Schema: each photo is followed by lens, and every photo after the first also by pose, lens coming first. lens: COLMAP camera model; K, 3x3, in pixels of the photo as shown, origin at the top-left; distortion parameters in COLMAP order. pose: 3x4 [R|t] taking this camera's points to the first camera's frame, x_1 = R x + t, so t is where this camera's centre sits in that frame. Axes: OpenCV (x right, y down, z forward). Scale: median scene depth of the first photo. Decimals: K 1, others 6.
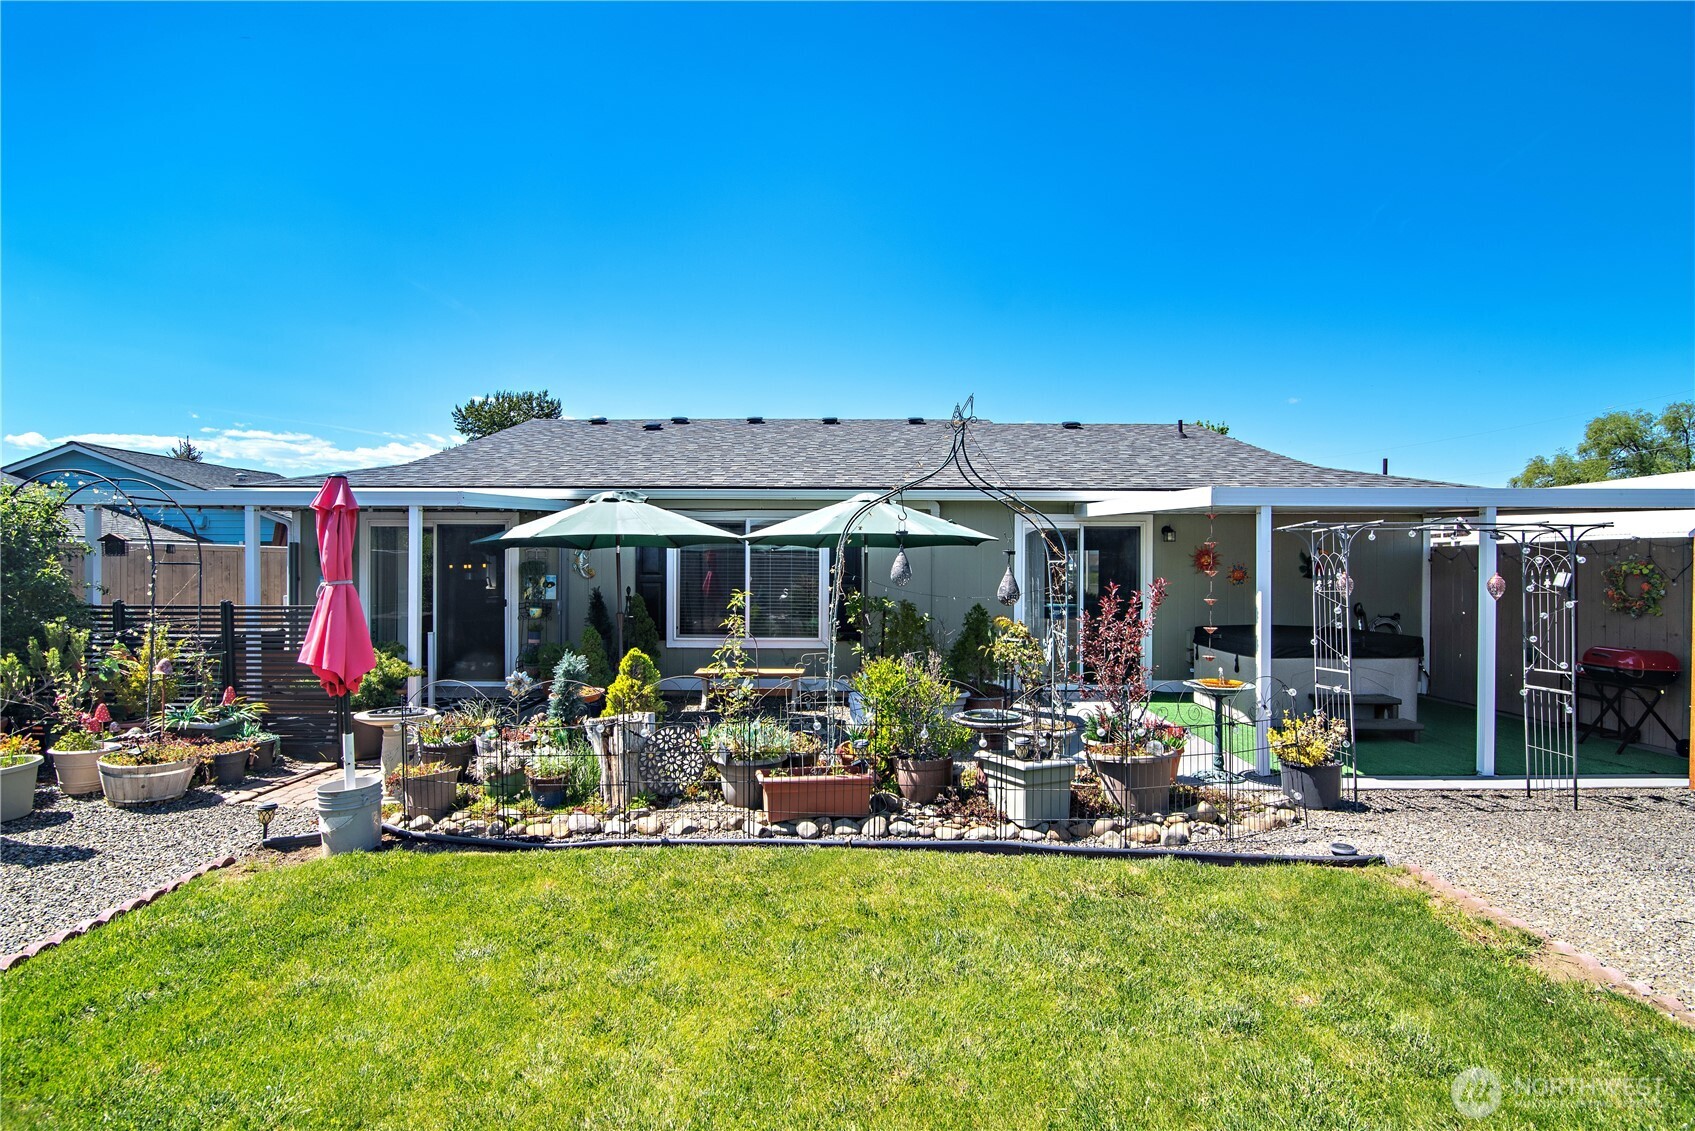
lens RADIAL K [[780.2, 0, 845.6], [0, 780.2, 566.2], [0, 0, 1]] dist [-0.019809, 0.001070]
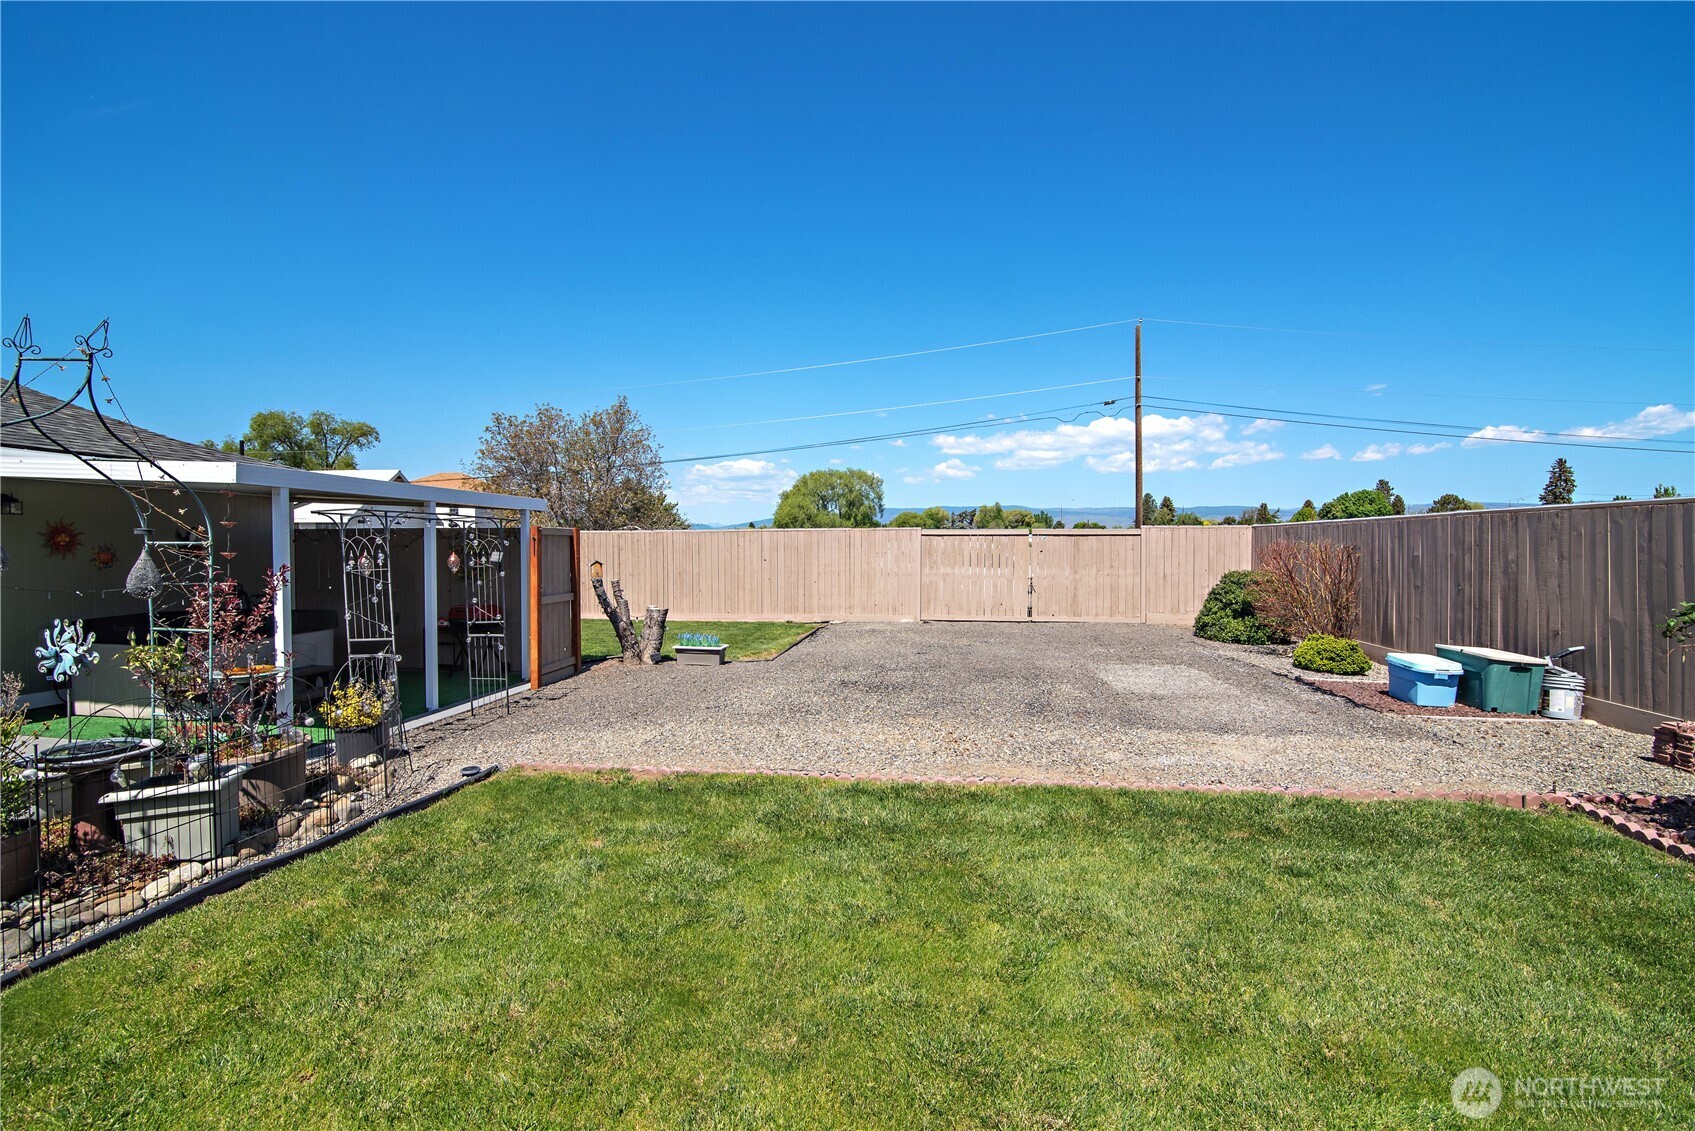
lens RADIAL K [[780.2, 0, 845.6], [0, 780.2, 566.2], [0, 0, 1]] dist [-0.019809, 0.001070]
pose [[0.124262, -0.025337, 0.991926, -0.456184], [-0.001253, 0.999669, 0.025692, -0.003243], [-0.992249, -0.004435, 0.124190, 0.194855]]
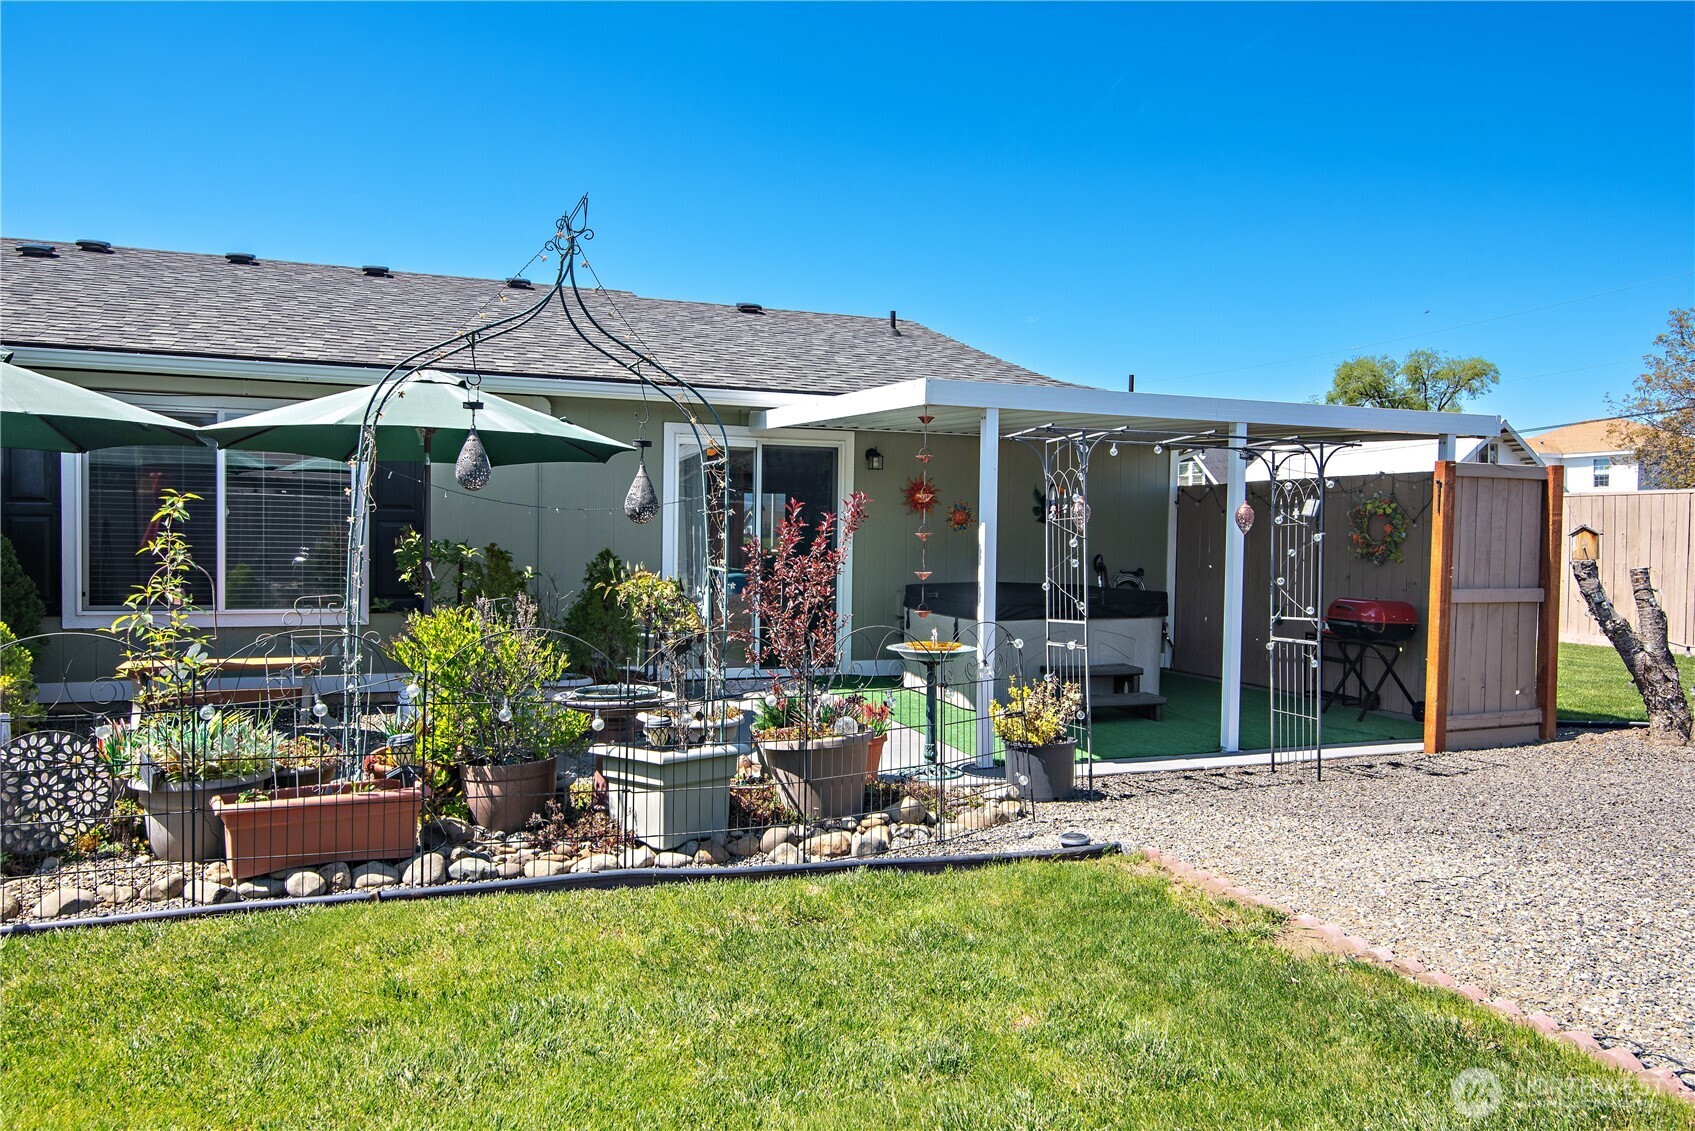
lens RADIAL K [[1131.2, 0, 847.5], [0, 1131.2, 565.5], [0, 0, 1]] dist [-0.003324, 0.000976]
pose [[0.934070, -0.000274, 0.357089, 0.027836], [-0.011070, 0.999497, 0.029722, 0.053852], [-0.356918, -0.031715, 0.933597, 0.034349]]
